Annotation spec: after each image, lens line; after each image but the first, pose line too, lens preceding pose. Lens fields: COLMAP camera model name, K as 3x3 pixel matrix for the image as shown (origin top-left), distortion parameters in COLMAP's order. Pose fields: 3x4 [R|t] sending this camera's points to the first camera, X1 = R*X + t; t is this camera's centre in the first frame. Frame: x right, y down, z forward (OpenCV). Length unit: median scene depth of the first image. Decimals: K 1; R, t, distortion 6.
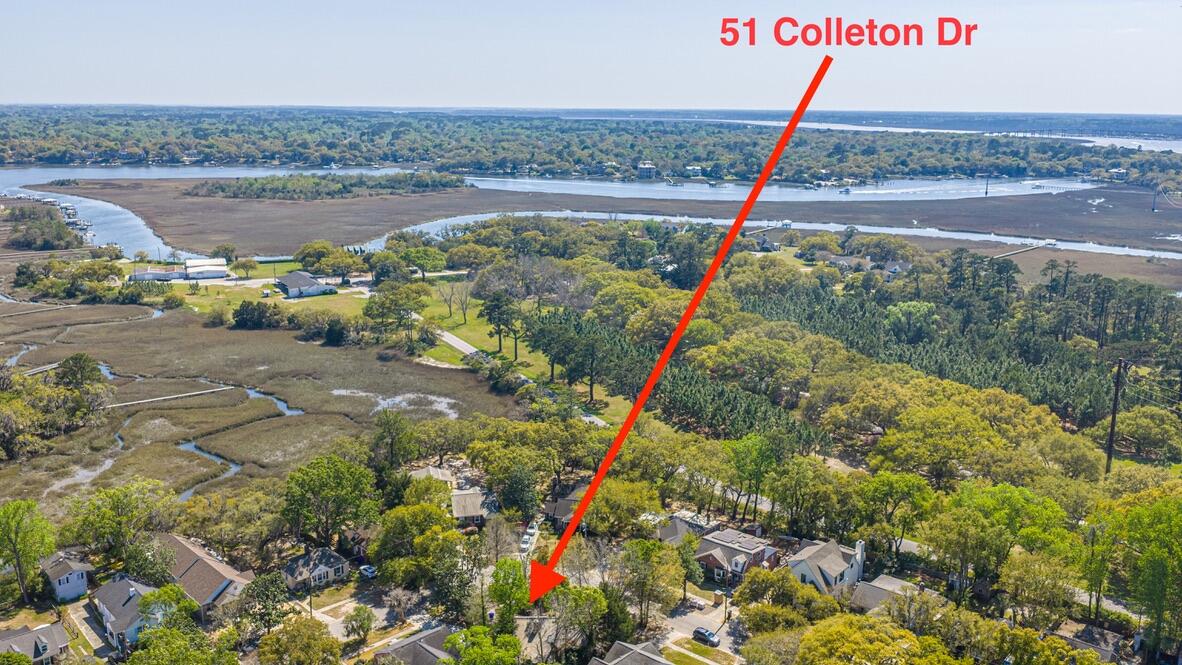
lens RADIAL K [[982.3, 0, 590.4], [0, 982.3, 332.7], [0, 0, 1]] dist [0.018161, -0.039842]
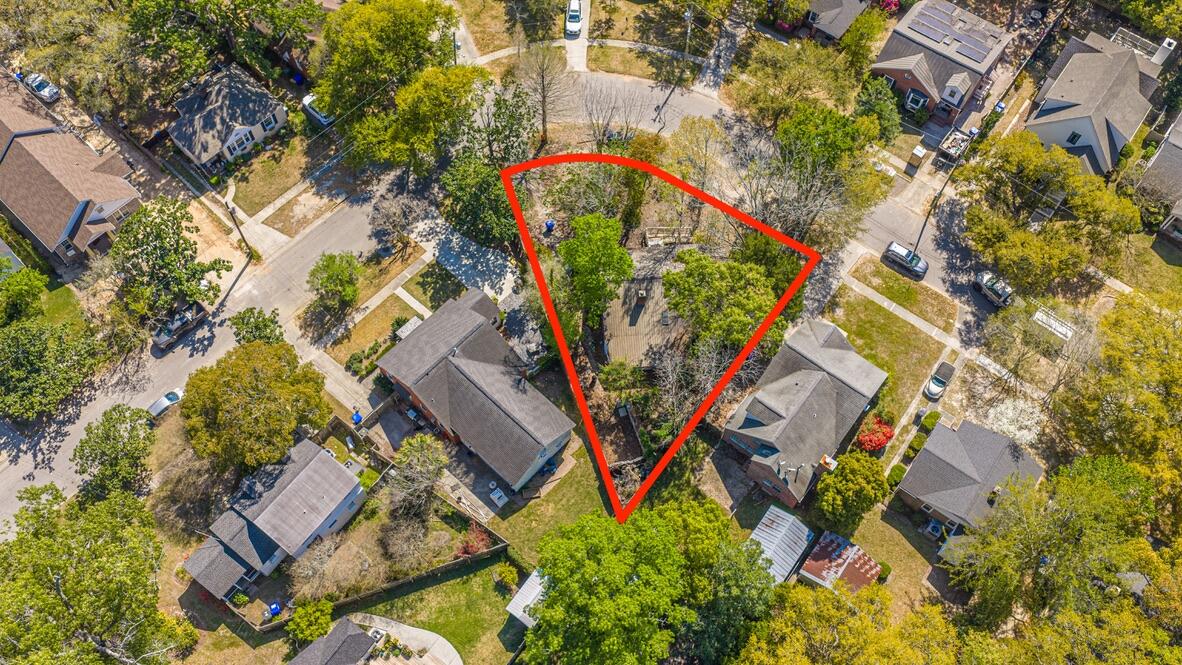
lens RADIAL K [[982.3, 0, 591.3], [0, 982.3, 332.5], [0, 0, 1]] dist [0.018161, -0.039842]
pose [[0.998251, -0.049896, 0.031696, -0.096925], [0.007891, 0.643877, 0.765089, -0.129710], [-0.058583, -0.763501, 0.643144, 0.558689]]
